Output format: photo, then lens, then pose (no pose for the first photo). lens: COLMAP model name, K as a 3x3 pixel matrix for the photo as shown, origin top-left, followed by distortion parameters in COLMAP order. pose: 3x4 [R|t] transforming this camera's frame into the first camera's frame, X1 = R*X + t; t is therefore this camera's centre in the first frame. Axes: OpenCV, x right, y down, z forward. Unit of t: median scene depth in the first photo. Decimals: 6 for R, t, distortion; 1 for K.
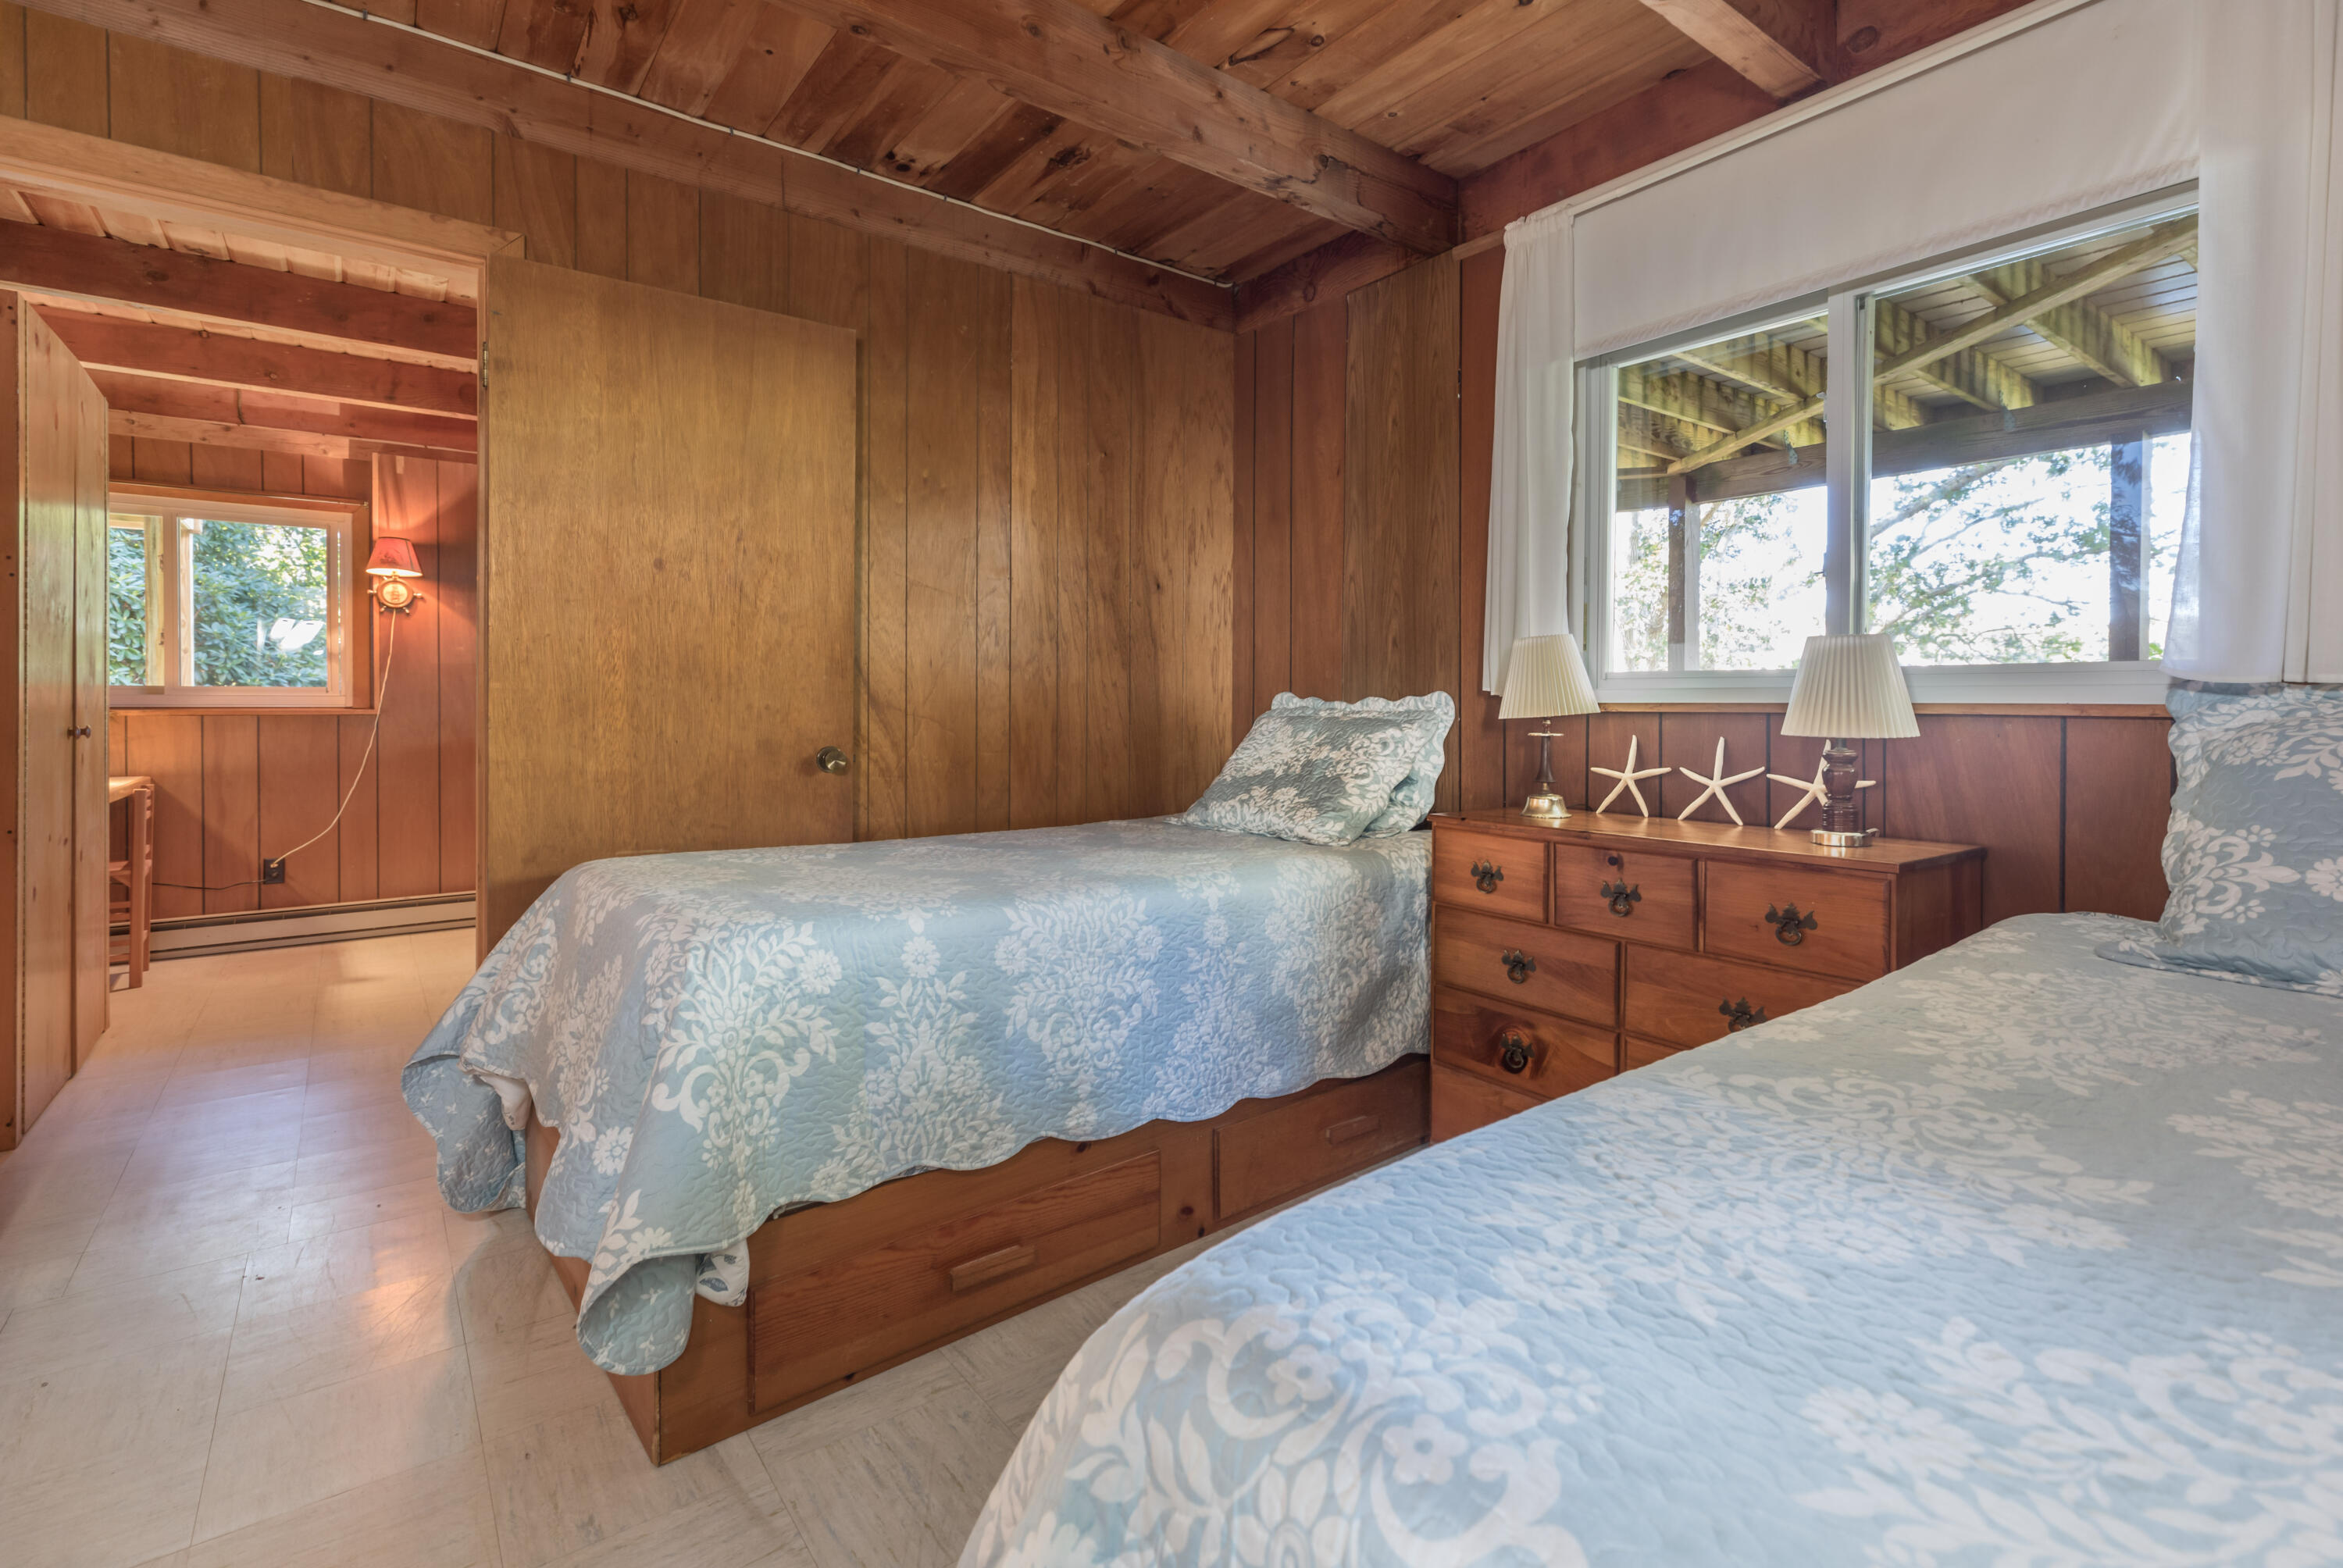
lens RADIAL K [[1075.4, 0, 1181.3], [0, 1075.4, 711.7], [0, 0, 1]] dist [0.008720, -0.000398]
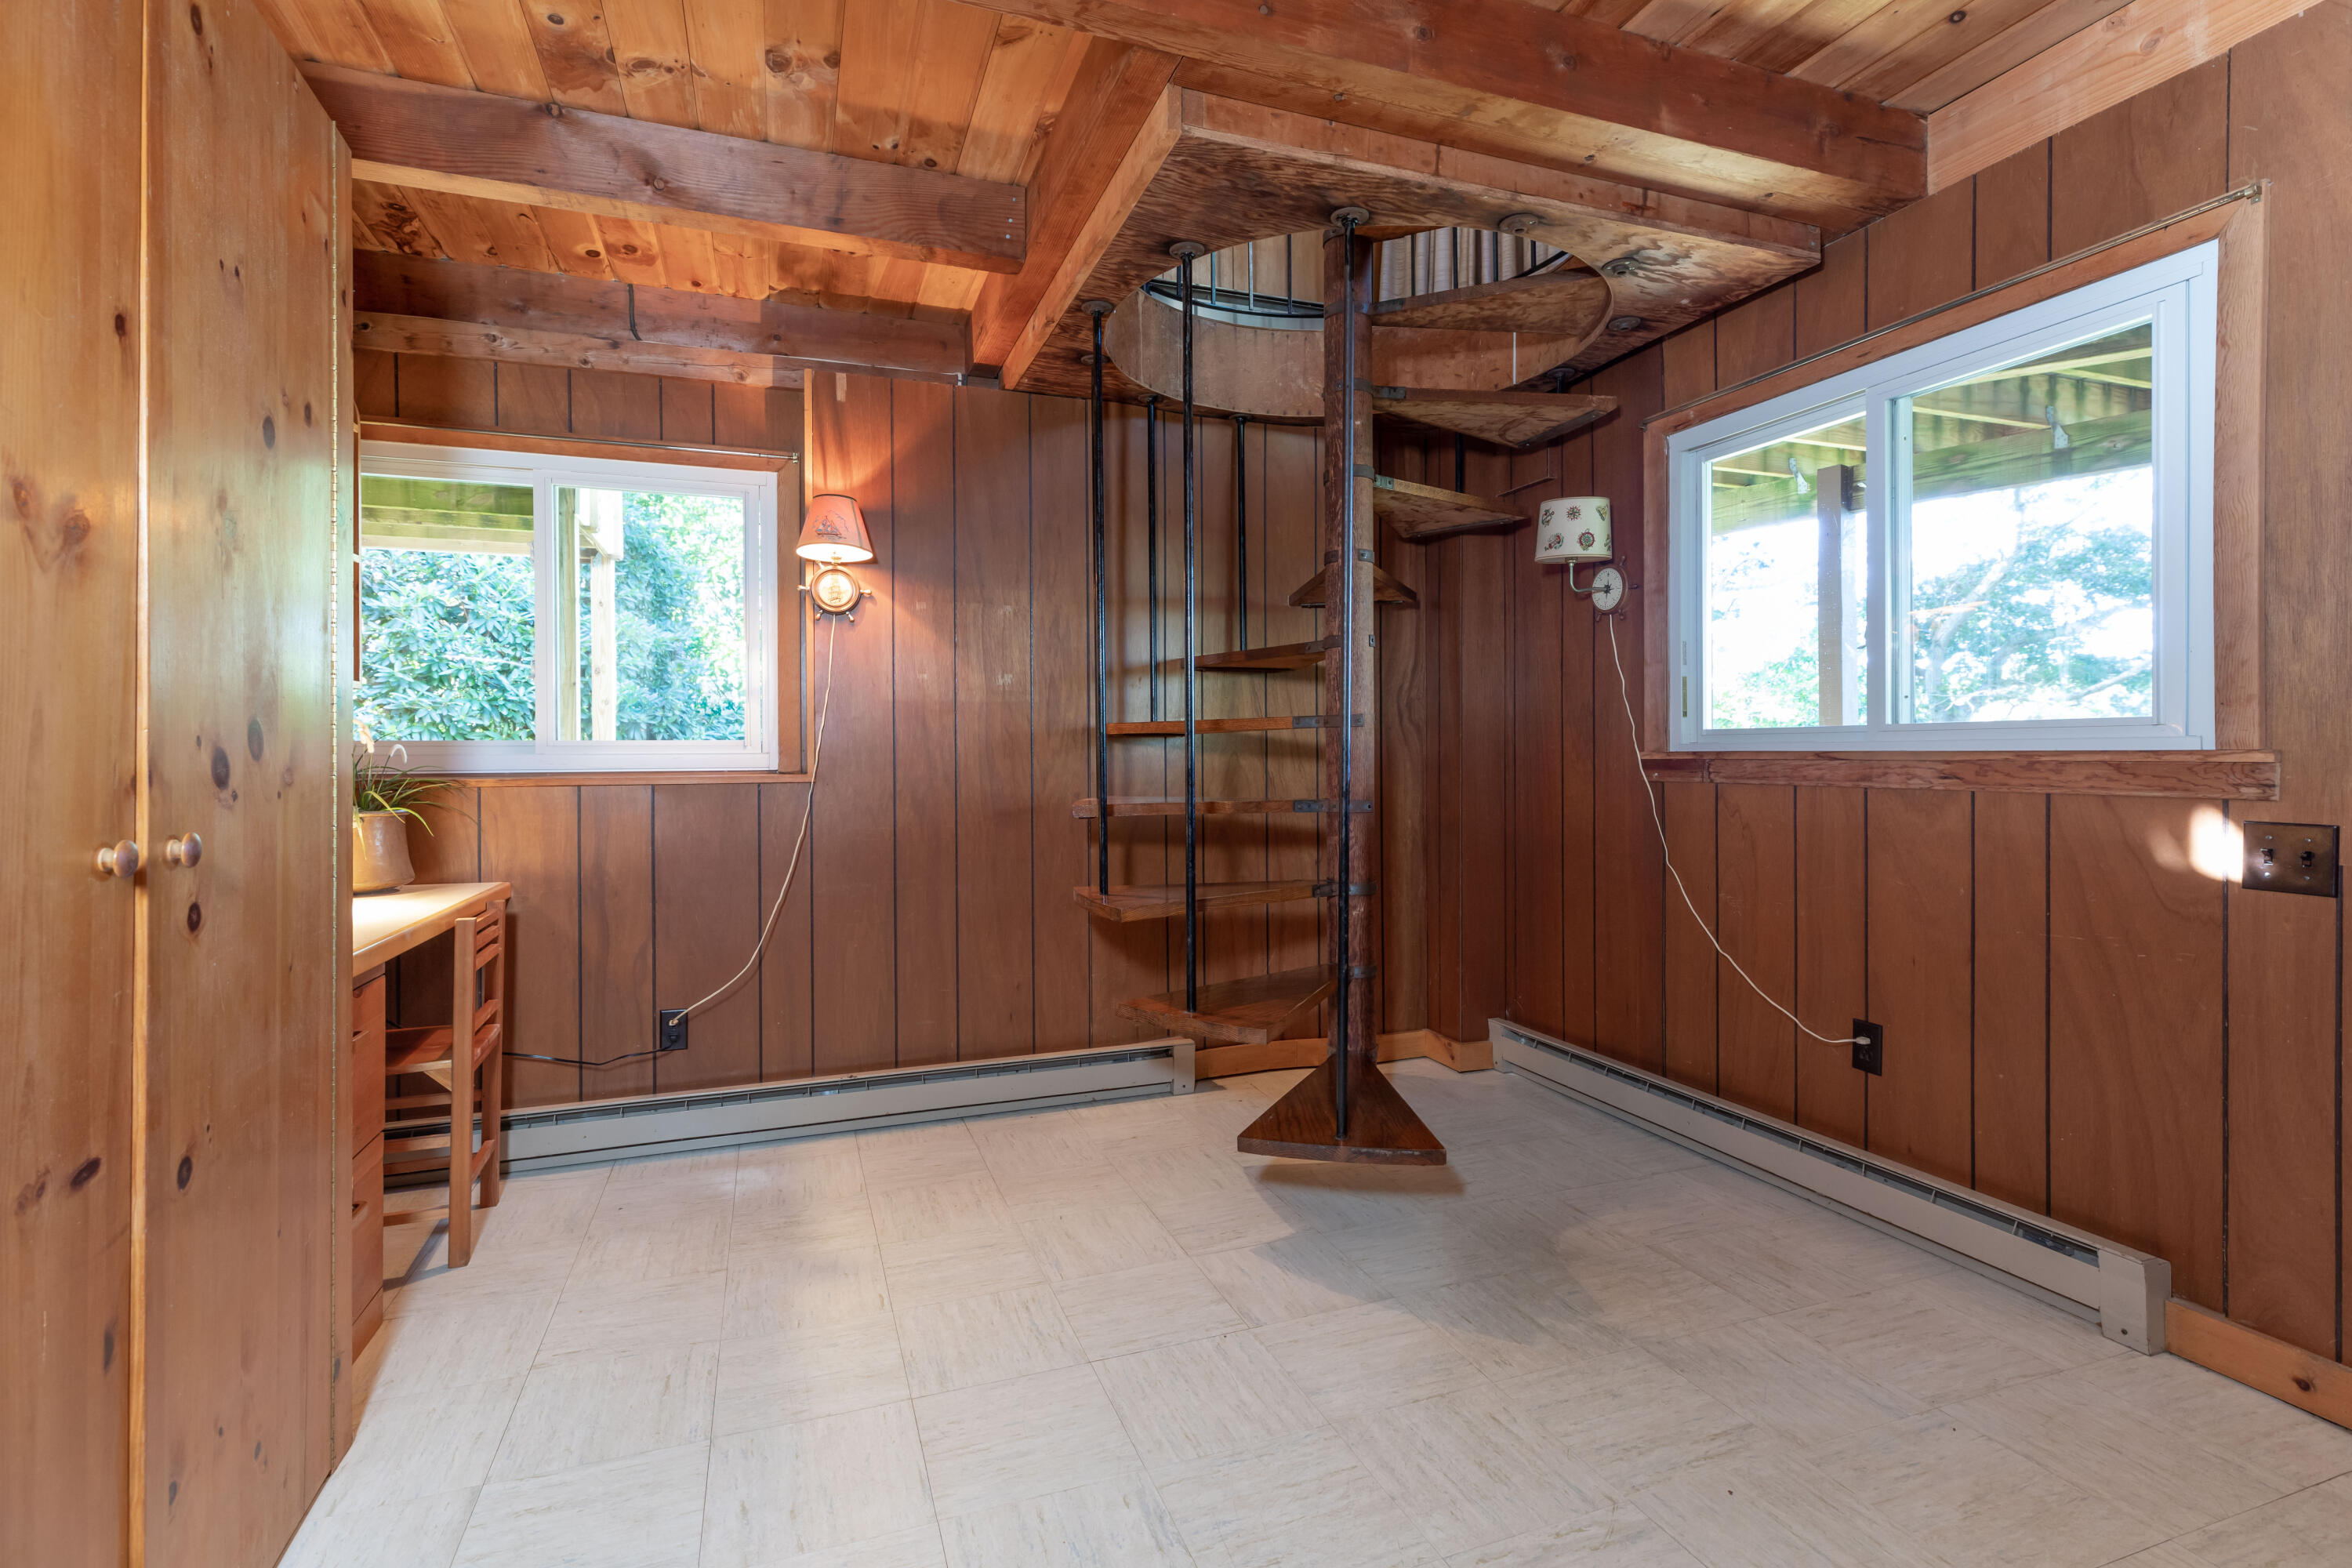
lens RADIAL K [[1079.6, 0, 1175.9], [0, 1079.6, 760.6], [0, 0, 1]] dist [0.008720, -0.000398]
pose [[0.954459, -0.005862, -0.298284, -0.363738], [0.003234, 0.999951, -0.009303, -0.004088], [0.298324, 0.007915, 0.954432, 0.476345]]
